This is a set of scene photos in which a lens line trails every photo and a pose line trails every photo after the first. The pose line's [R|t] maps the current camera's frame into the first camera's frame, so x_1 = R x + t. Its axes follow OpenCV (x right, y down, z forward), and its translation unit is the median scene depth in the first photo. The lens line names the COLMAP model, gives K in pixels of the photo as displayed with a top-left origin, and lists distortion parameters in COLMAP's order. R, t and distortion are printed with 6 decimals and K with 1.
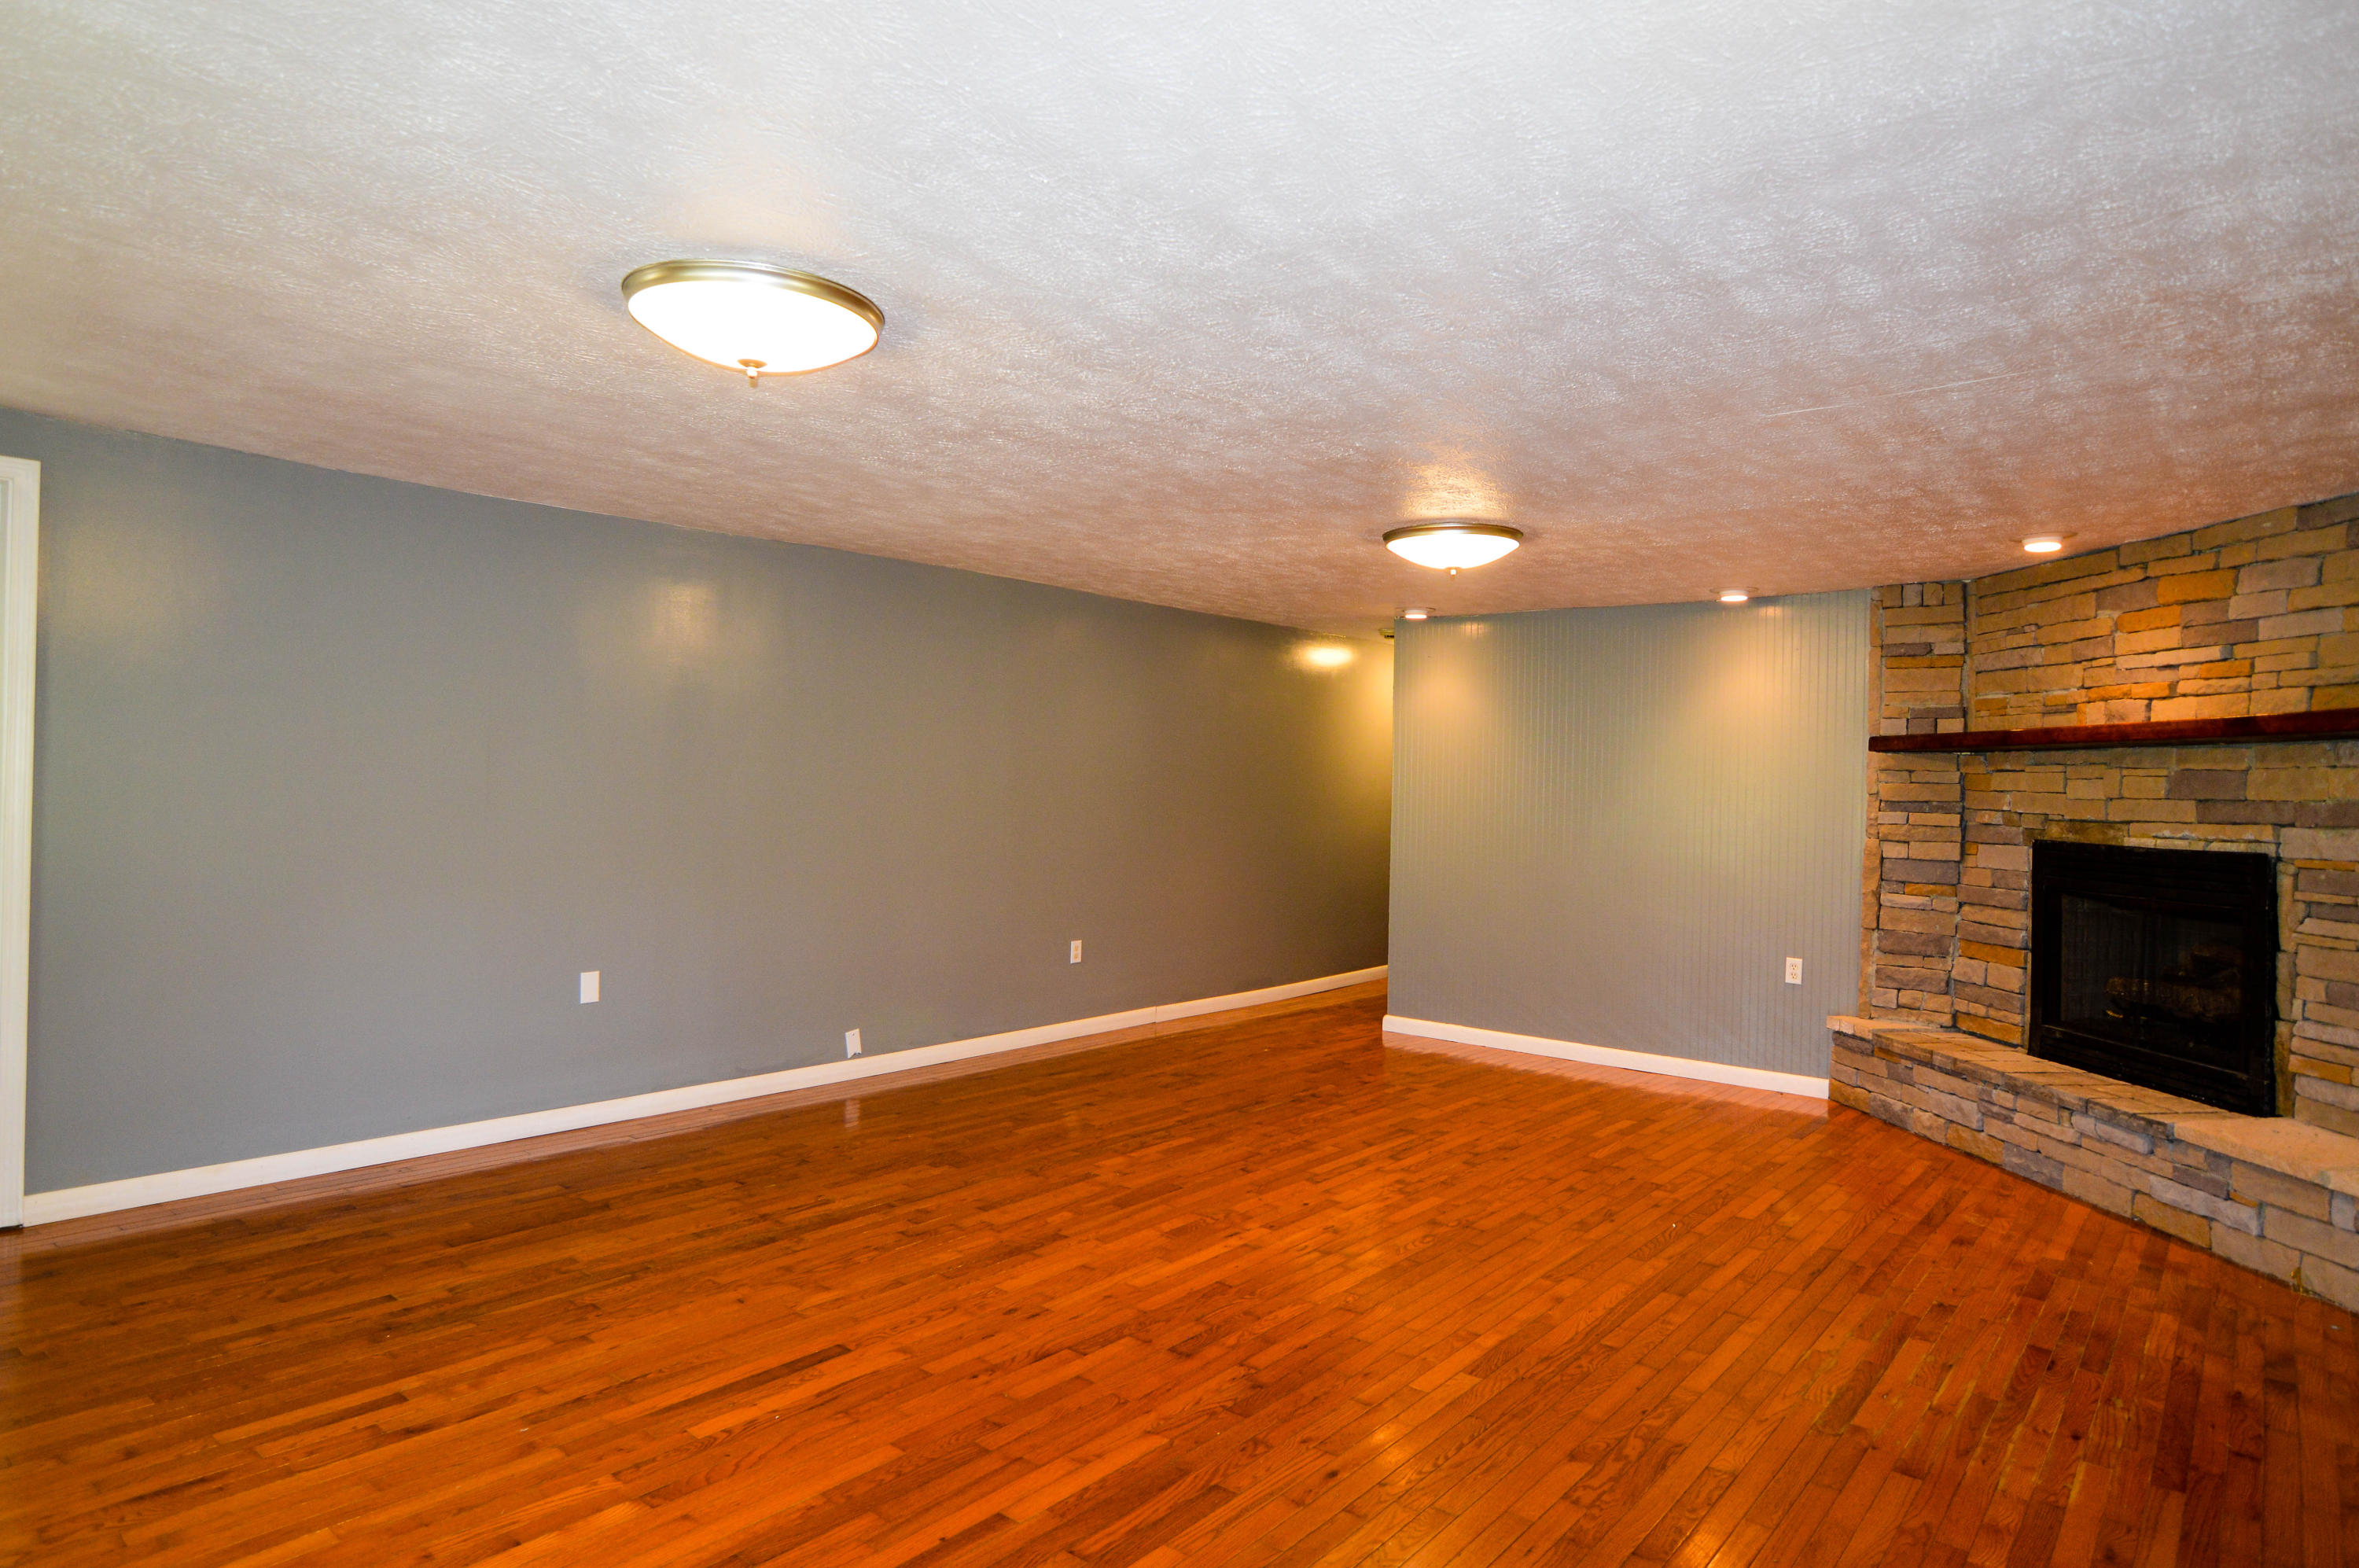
lens RADIAL K [[1330.3, 0, 1167.8], [0, 1330.3, 777.8], [0, 0, 1]] dist [-0.023431, 0.003069]
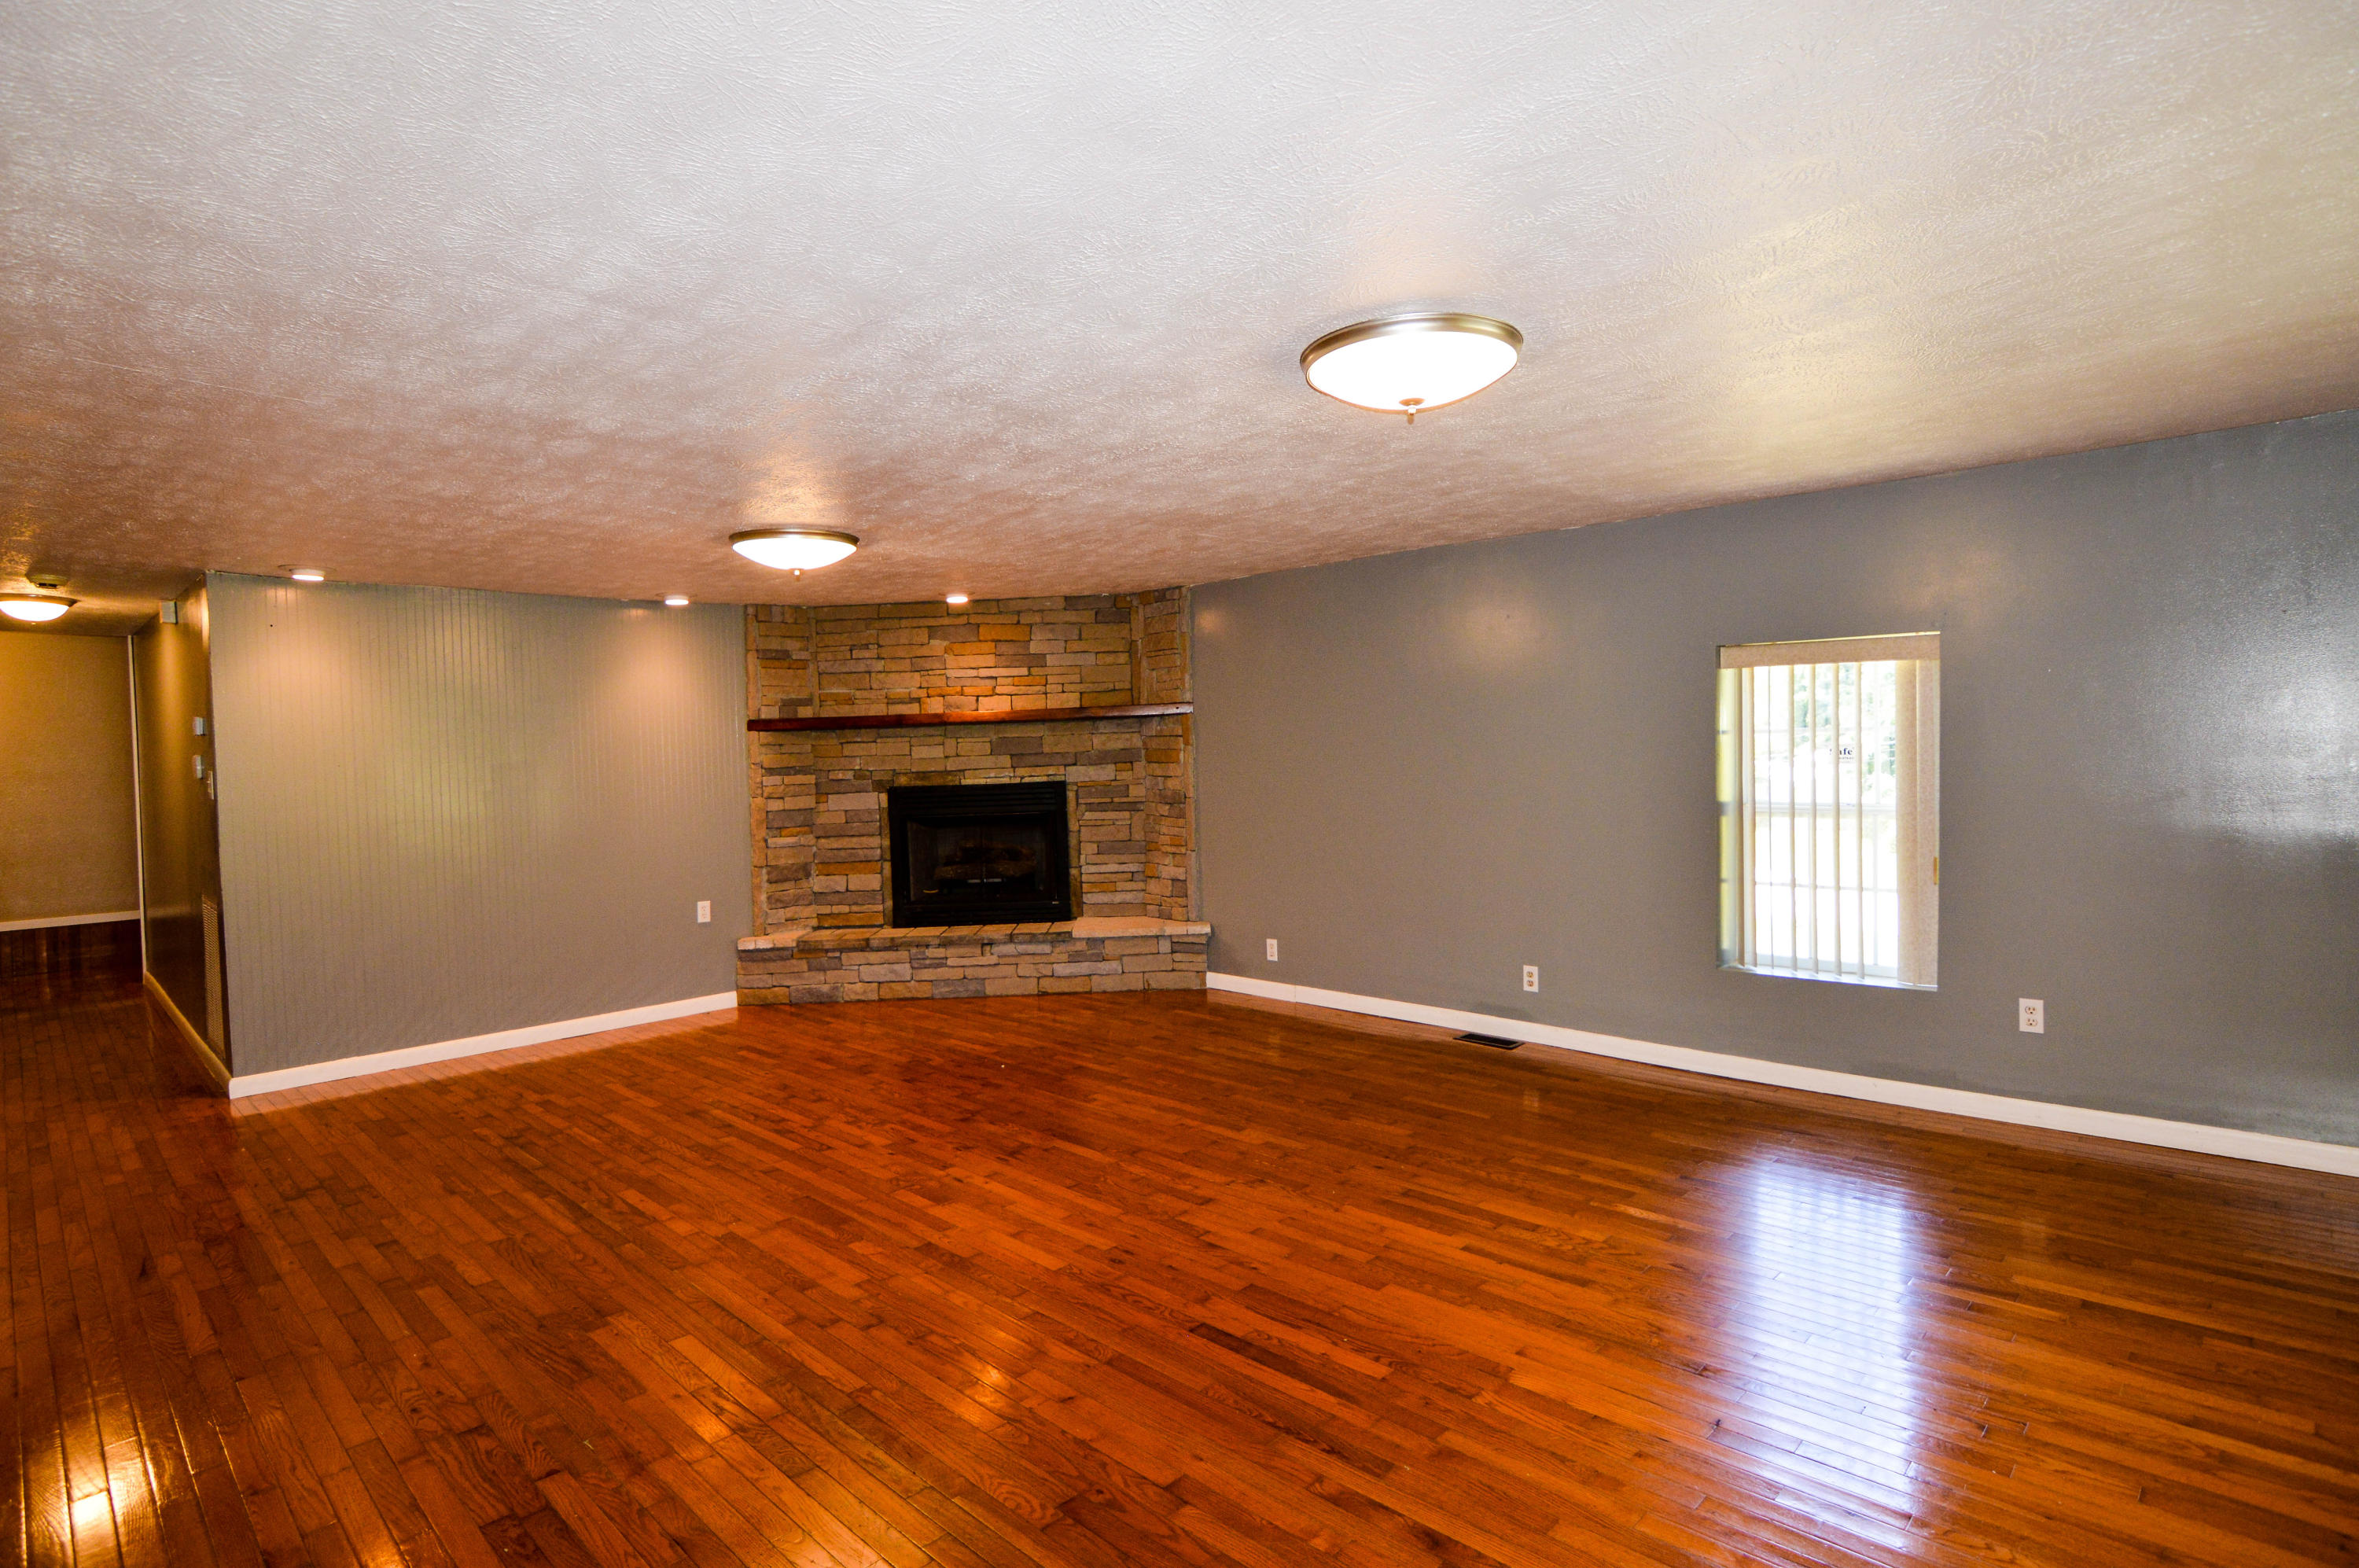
lens RADIAL K [[1176.4, 0, 1179.5], [0, 1176.4, 784.0], [0, 0, 1]] dist [-0.003639, -0.000557]
pose [[0.101289, -0.060716, 0.993003, -0.720332], [0.033595, 0.997775, 0.057581, -0.025617], [-0.994290, 0.027528, 0.103104, 0.583230]]
